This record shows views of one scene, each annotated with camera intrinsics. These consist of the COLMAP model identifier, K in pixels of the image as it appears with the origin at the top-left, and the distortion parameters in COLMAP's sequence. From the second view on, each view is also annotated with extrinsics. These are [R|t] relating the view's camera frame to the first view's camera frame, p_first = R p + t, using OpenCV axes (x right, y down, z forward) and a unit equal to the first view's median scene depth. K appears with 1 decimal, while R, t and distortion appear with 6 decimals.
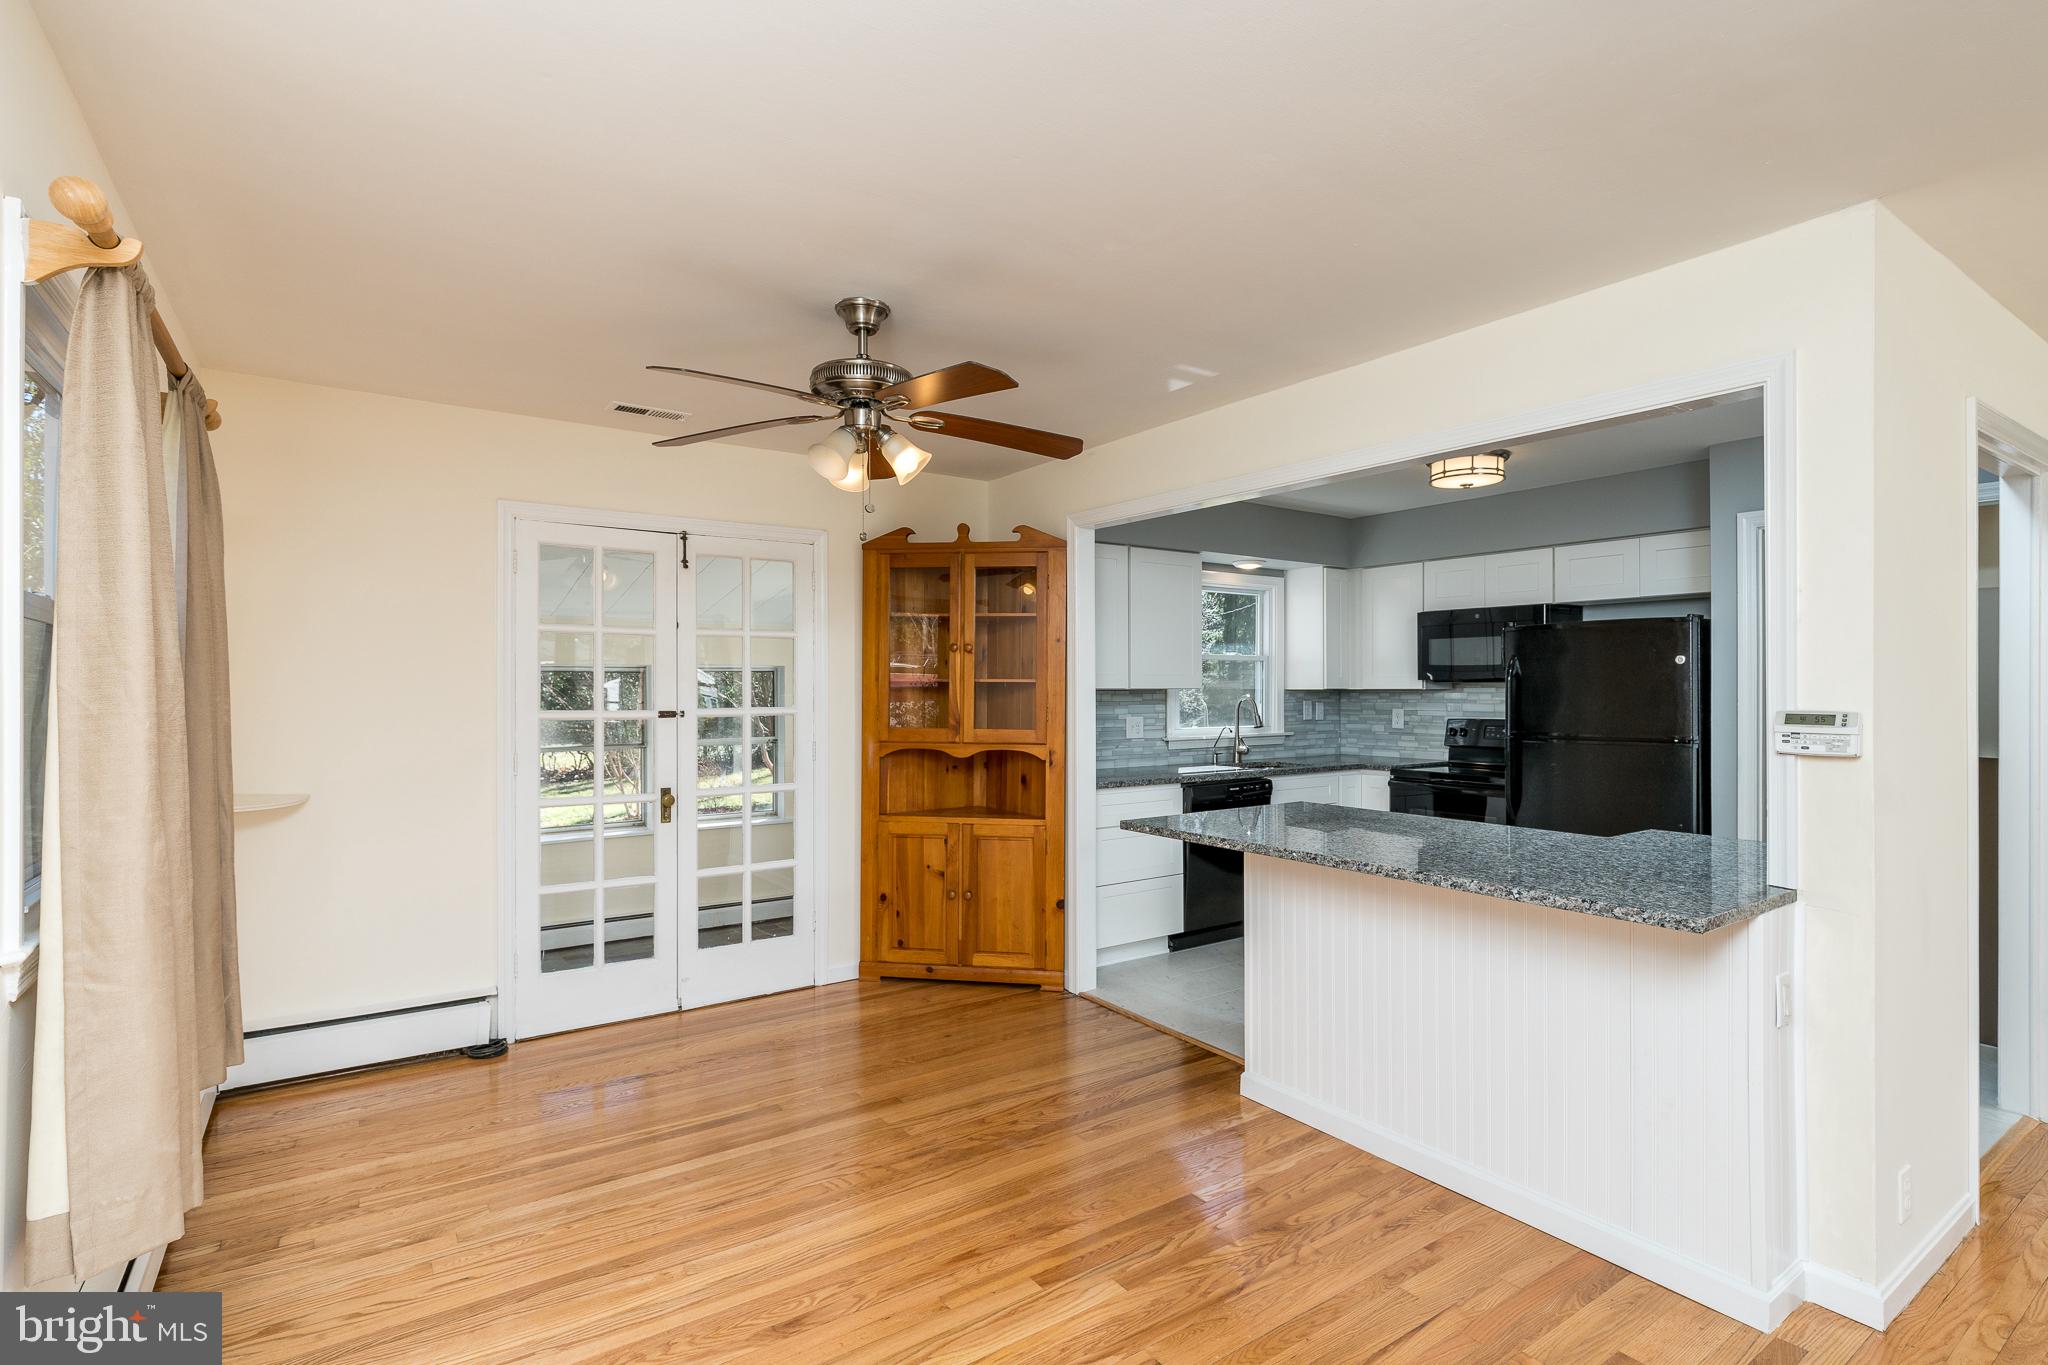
lens RADIAL K [[970.9, 0, 1024.0], [0, 970.9, 682.5], [0, 0, 1]] dist [-0.000463, 0.000022]
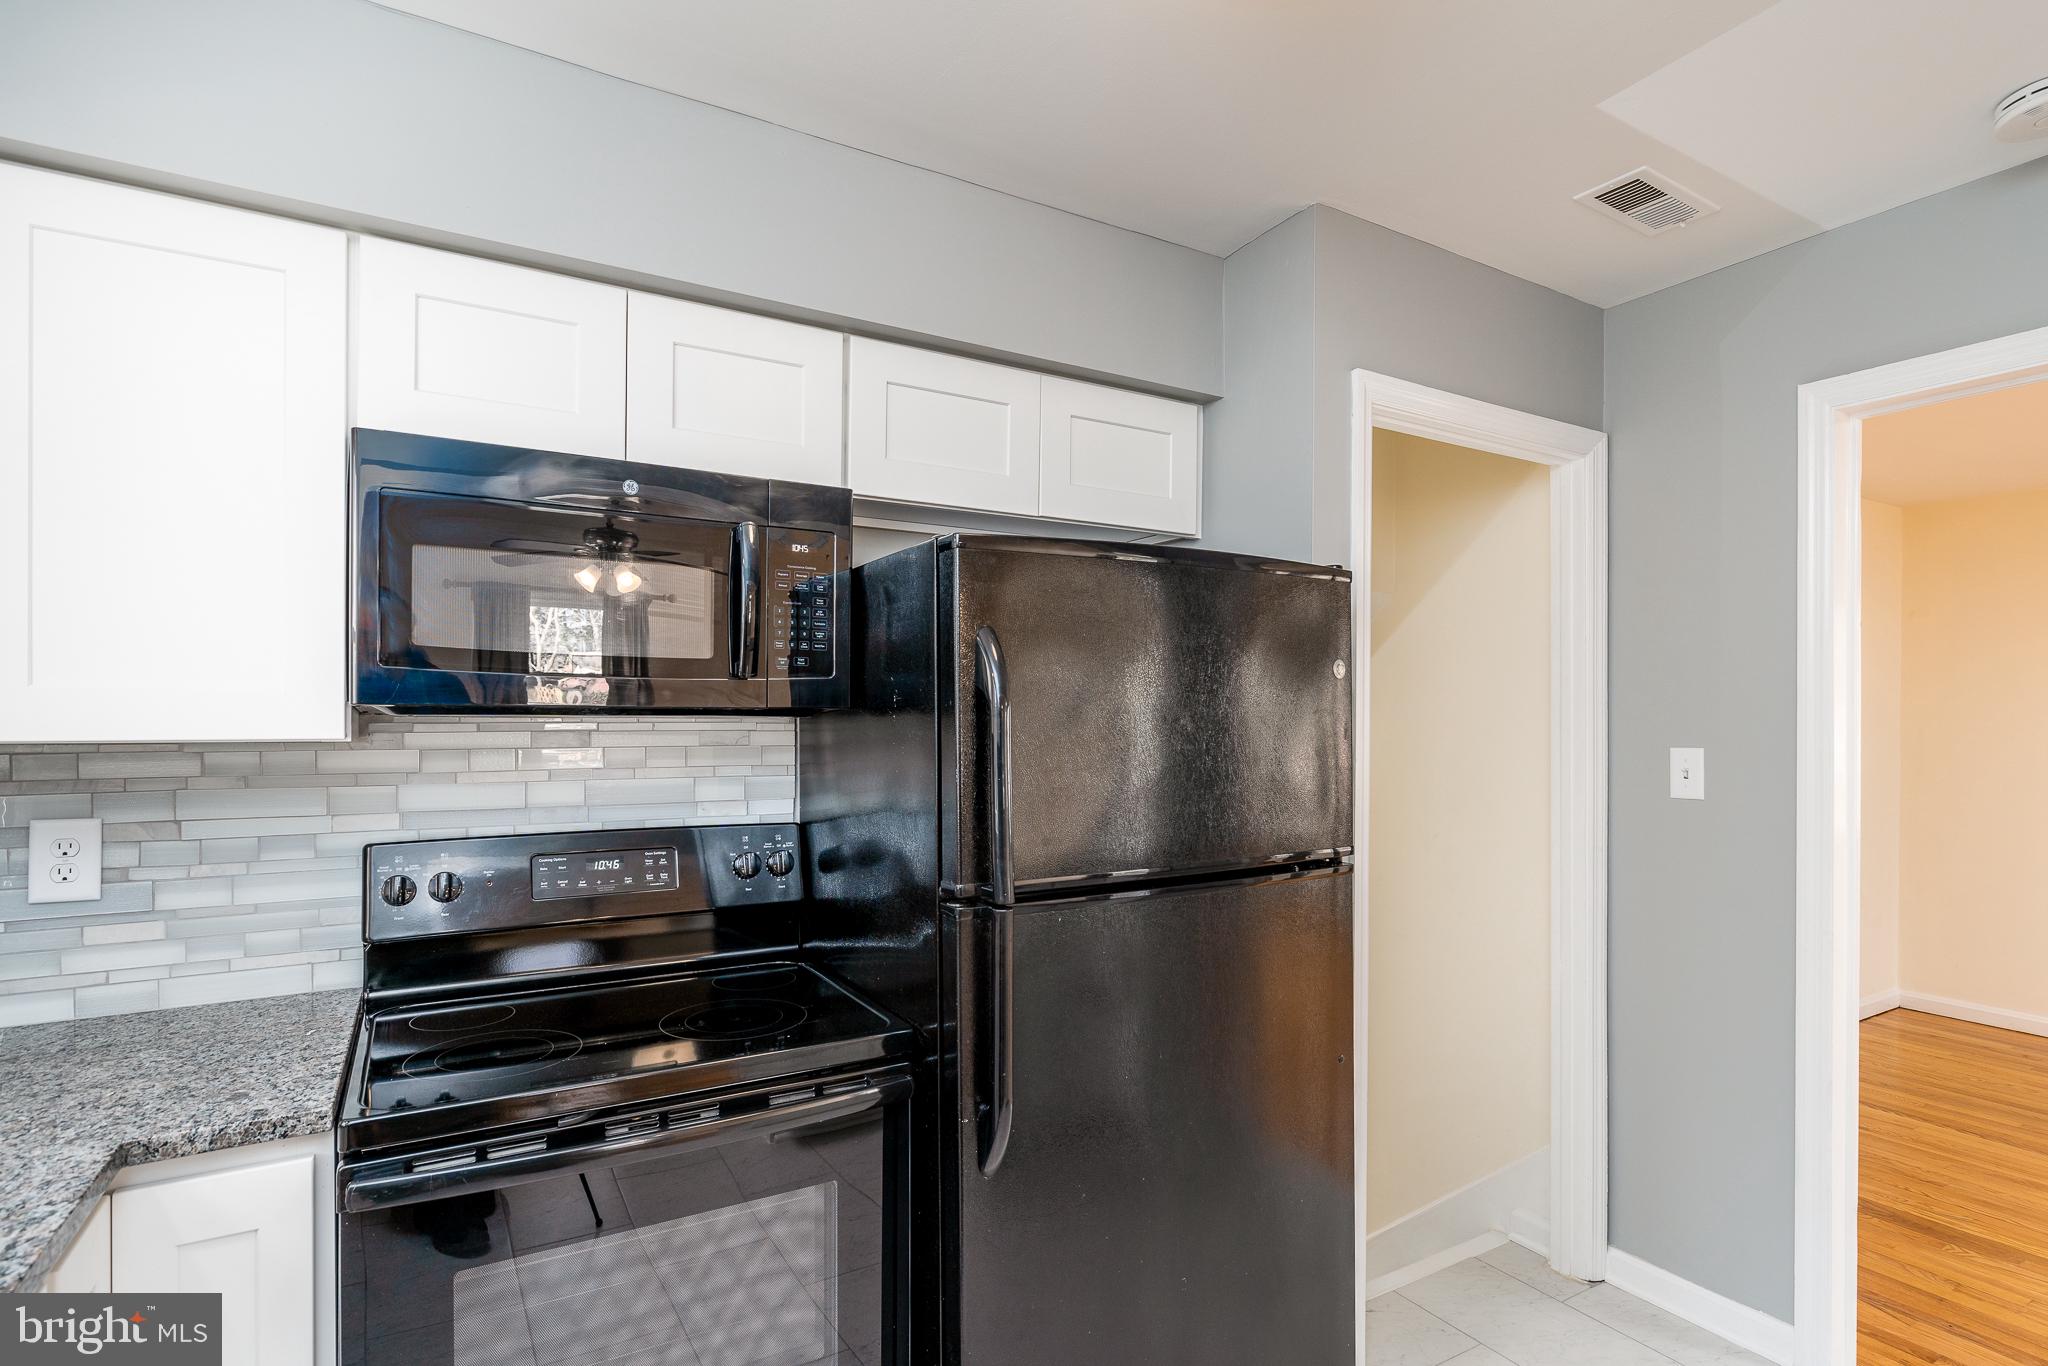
lens RADIAL K [[1005.4, 0, 1024.0], [0, 1005.4, 683.0], [0, 0, 1]] dist [-0.002268, 0.001214]
pose [[0.063101, 0.040028, 0.997204, 0.161051], [0.000958, 0.999192, -0.040168, 0.003145], [-0.998007, 0.003490, 0.063012, 0.817513]]
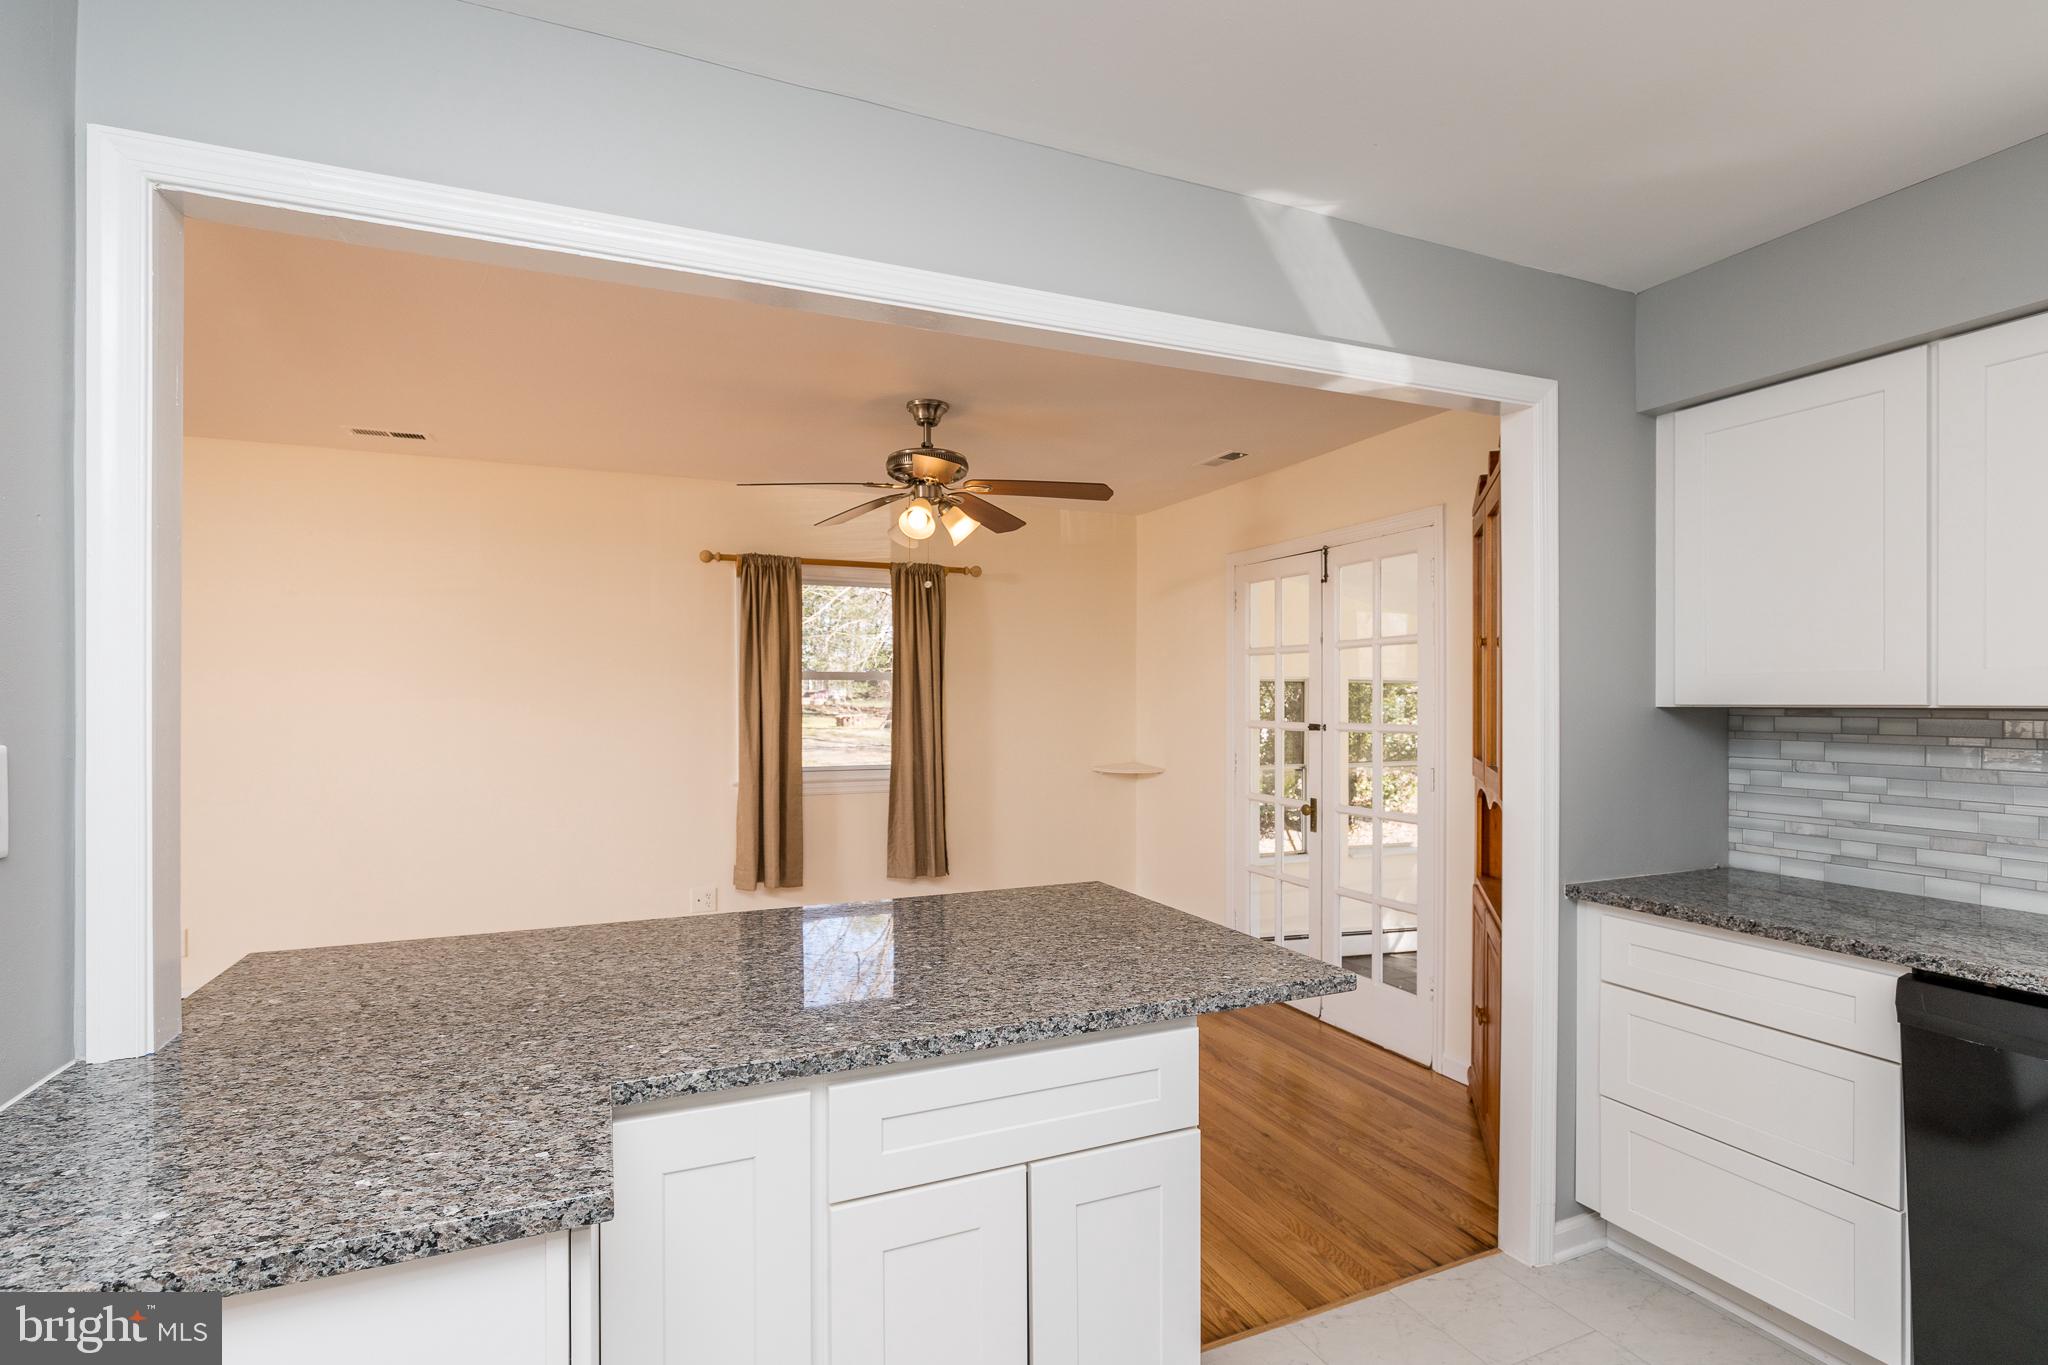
lens RADIAL K [[970.9, 0, 1024.0], [0, 970.9, 682.5], [0, 0, 1]] dist [-0.000463, 0.000022]
pose [[-0.186570, -0.017633, -0.982283, 0.504913], [0.002819, 0.999825, -0.018483, 0.002650], [0.982438, -0.006218, -0.186487, 0.638269]]
